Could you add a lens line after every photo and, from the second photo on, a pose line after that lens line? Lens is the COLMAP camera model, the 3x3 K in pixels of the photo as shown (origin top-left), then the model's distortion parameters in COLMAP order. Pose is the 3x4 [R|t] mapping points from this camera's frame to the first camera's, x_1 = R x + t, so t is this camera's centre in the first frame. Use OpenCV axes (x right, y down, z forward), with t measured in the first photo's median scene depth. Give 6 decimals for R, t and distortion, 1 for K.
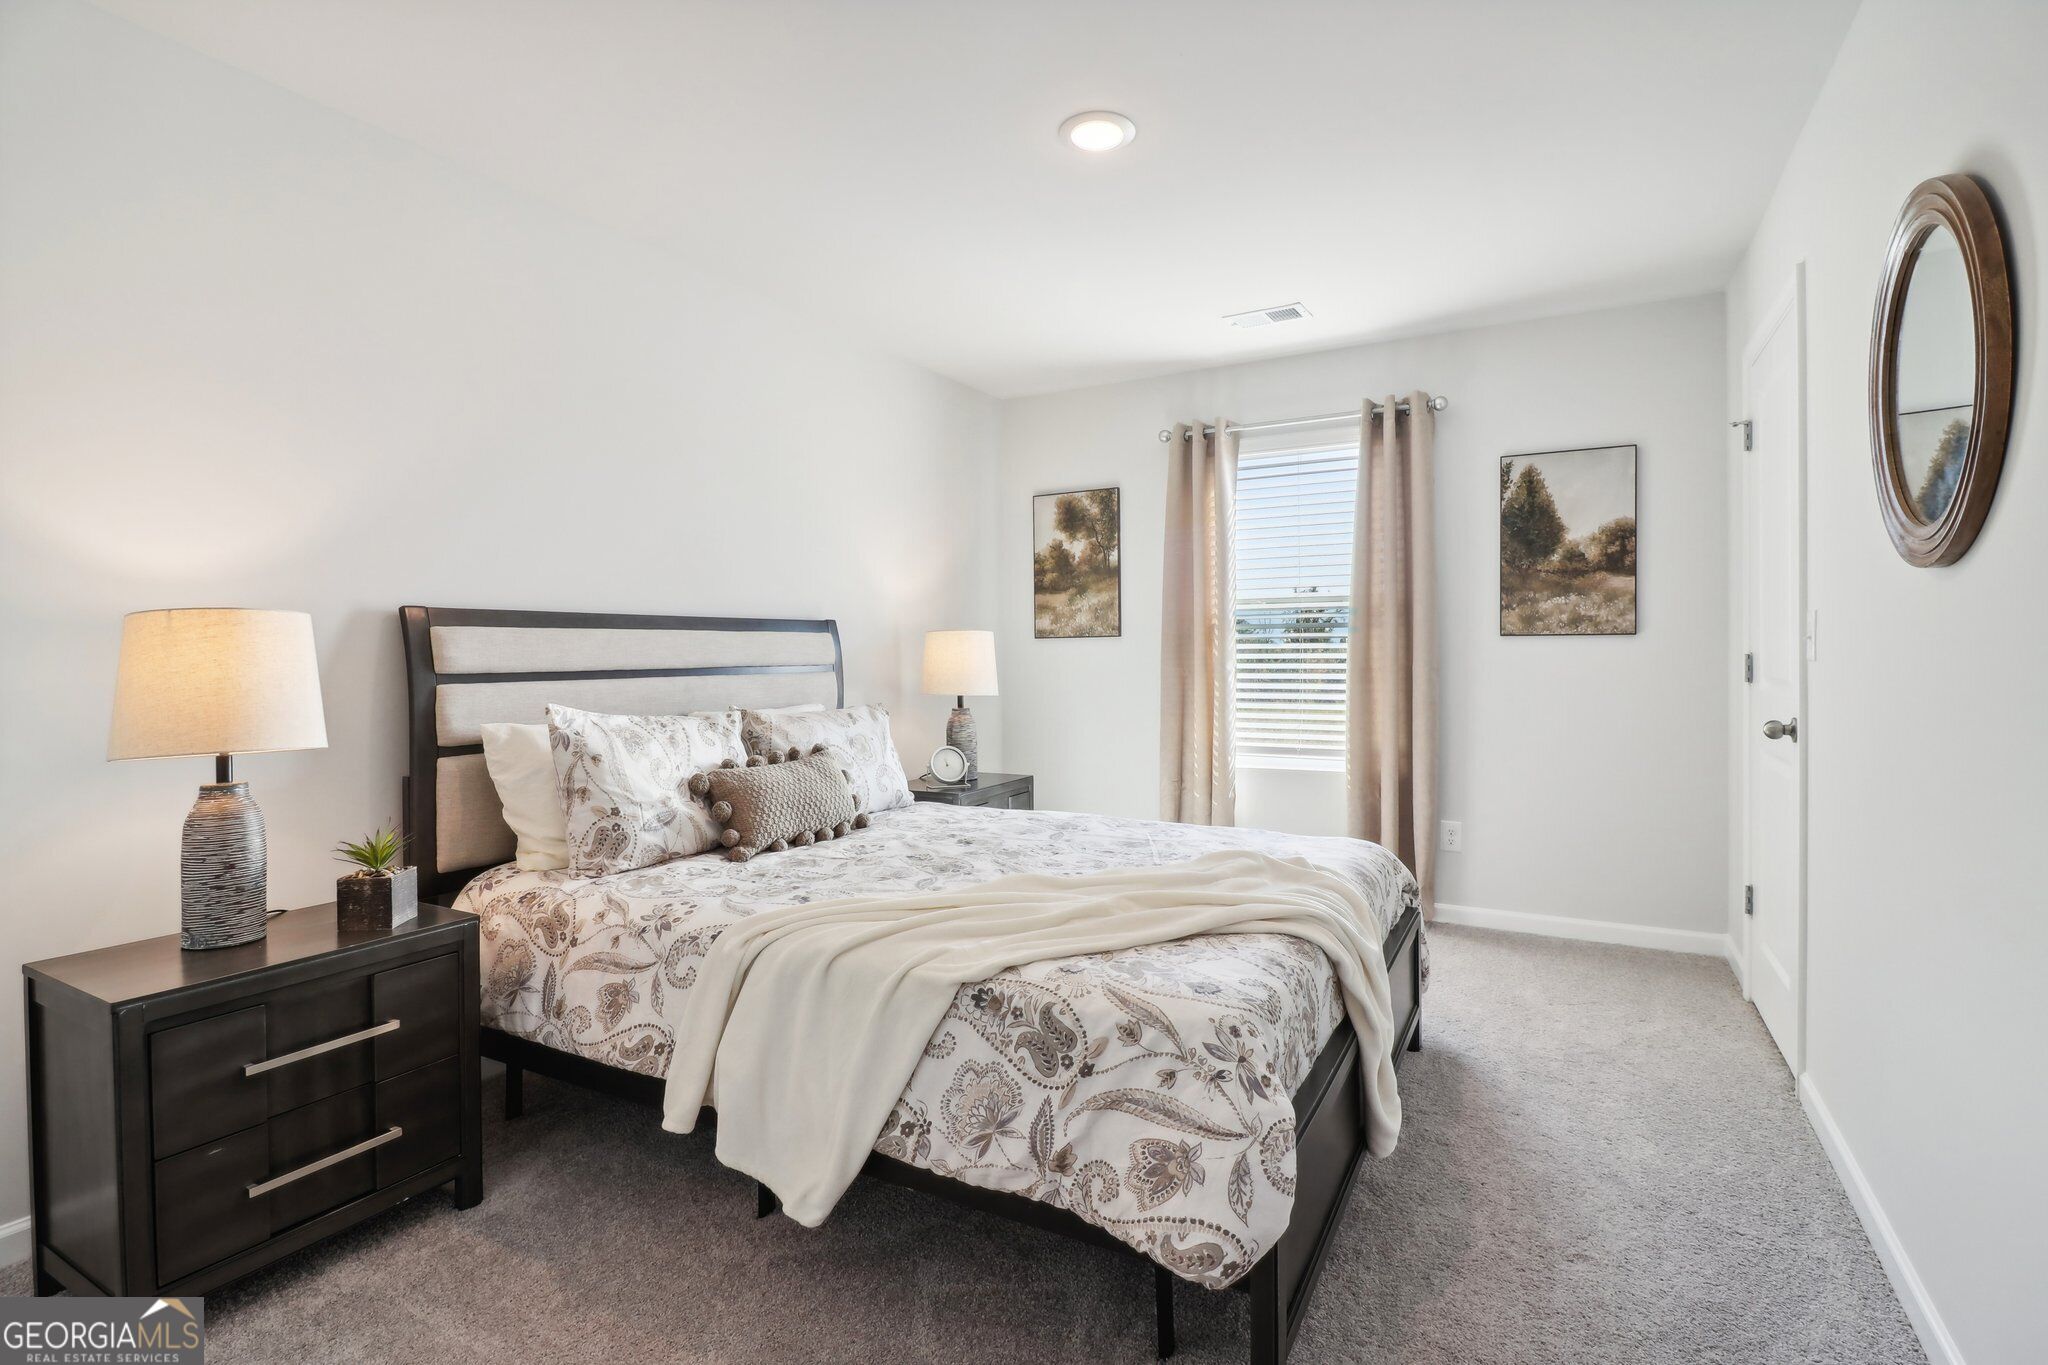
lens RADIAL K [[974.8, 0, 1031.6], [0, 974.8, 668.6], [0, 0, 1]] dist [0.000204, -0.012098]
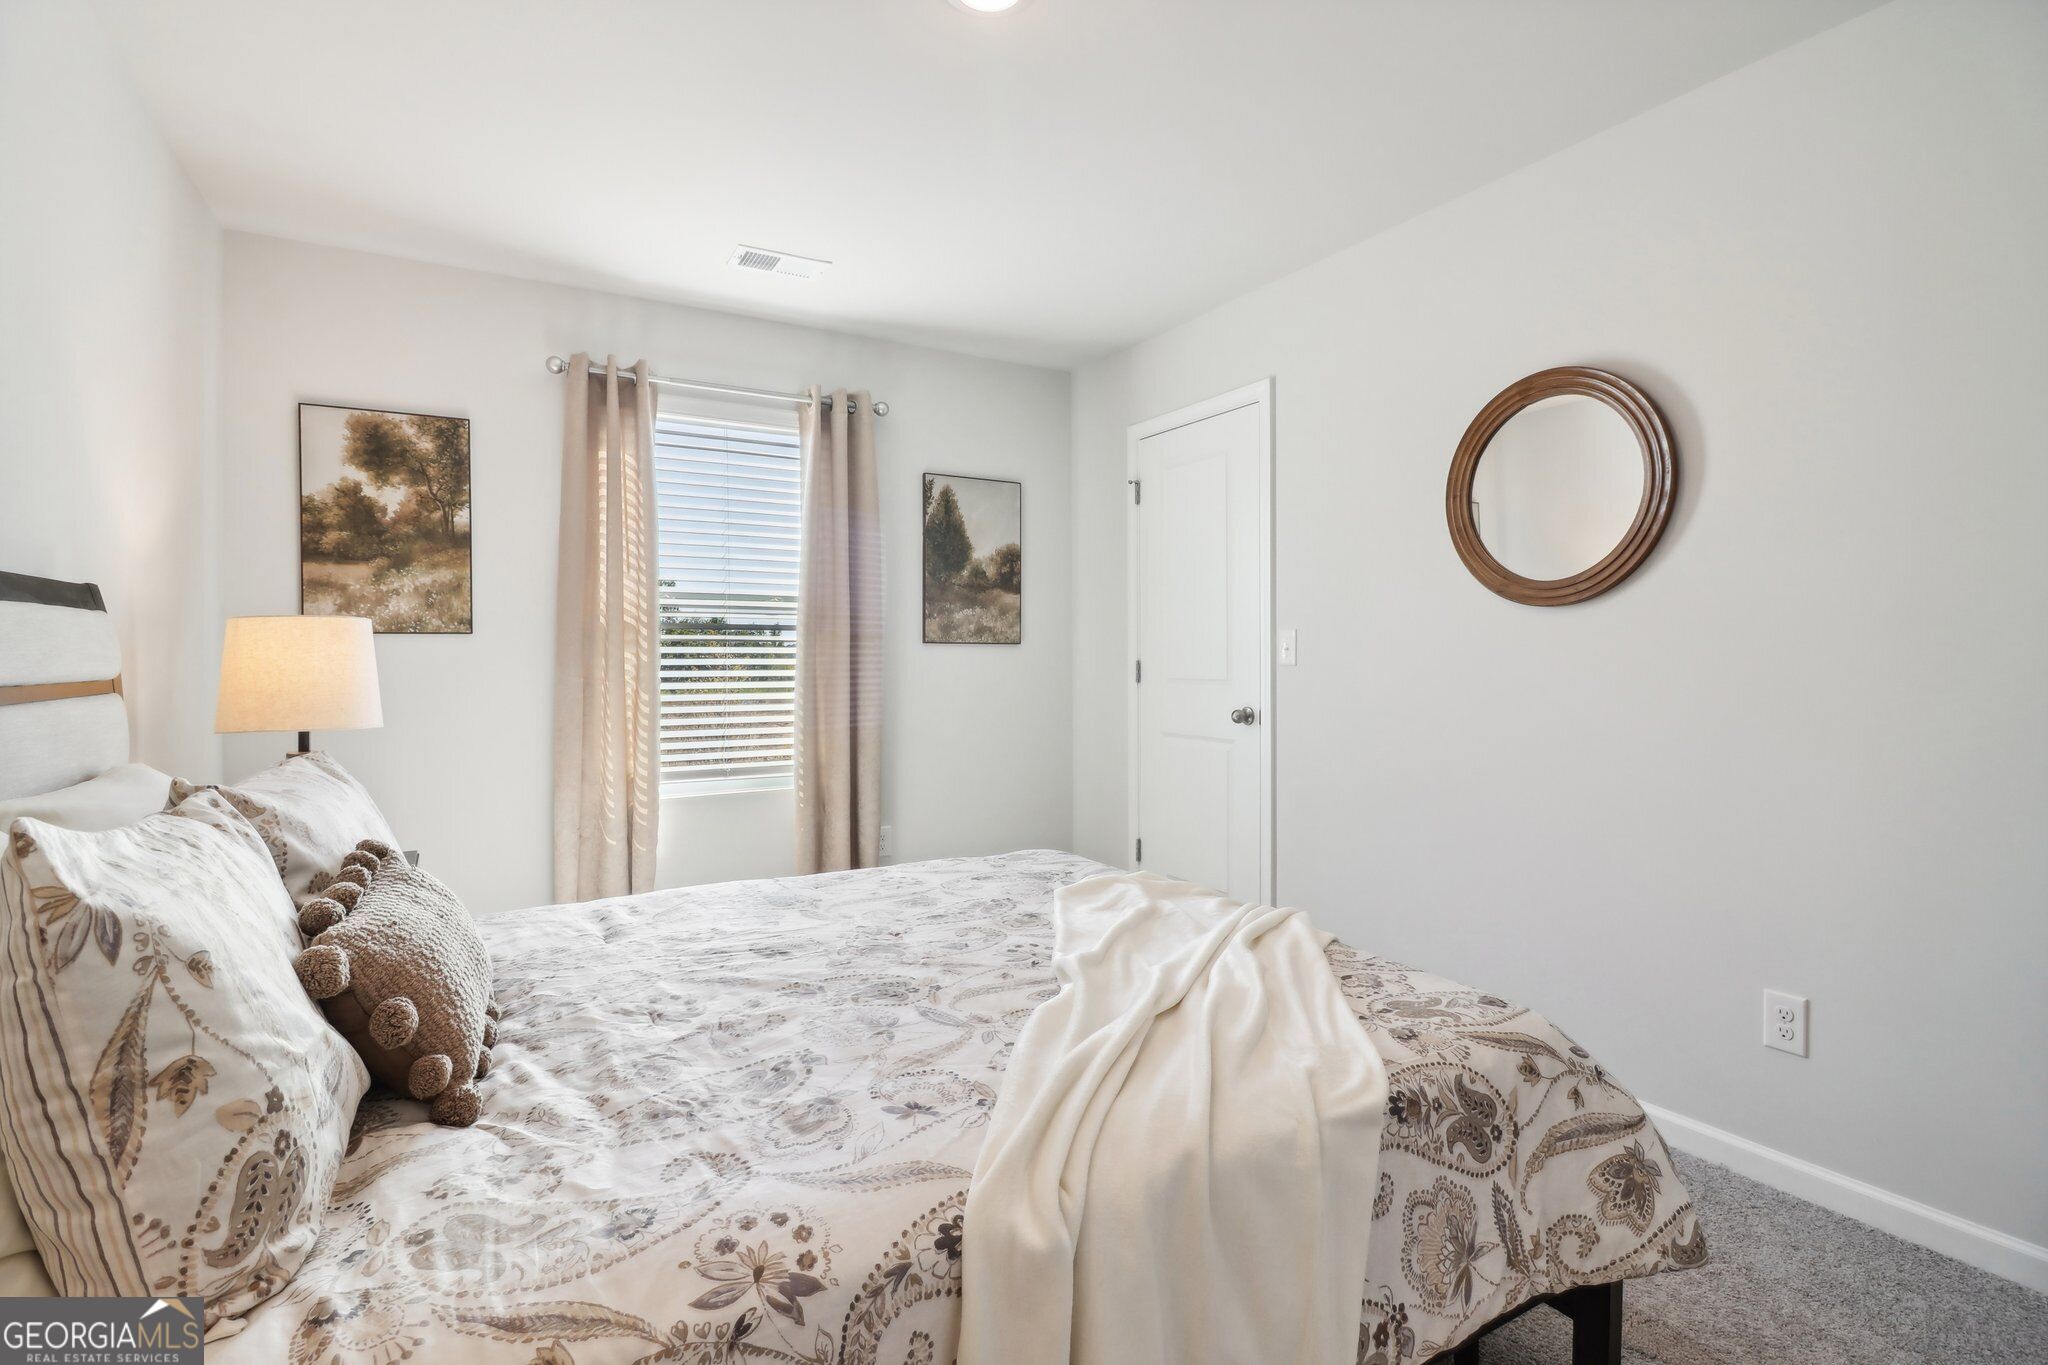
lens RADIAL K [[974.8, 0, 1030.2], [0, 974.8, 670.7], [0, 0, 1]] dist [0.000204, -0.012098]
pose [[0.515300, -0.006116, 0.856988, -0.372303], [0.010719, 0.999942, 0.000691, -0.003467], [-0.856943, 0.008830, 0.515335, 0.372538]]
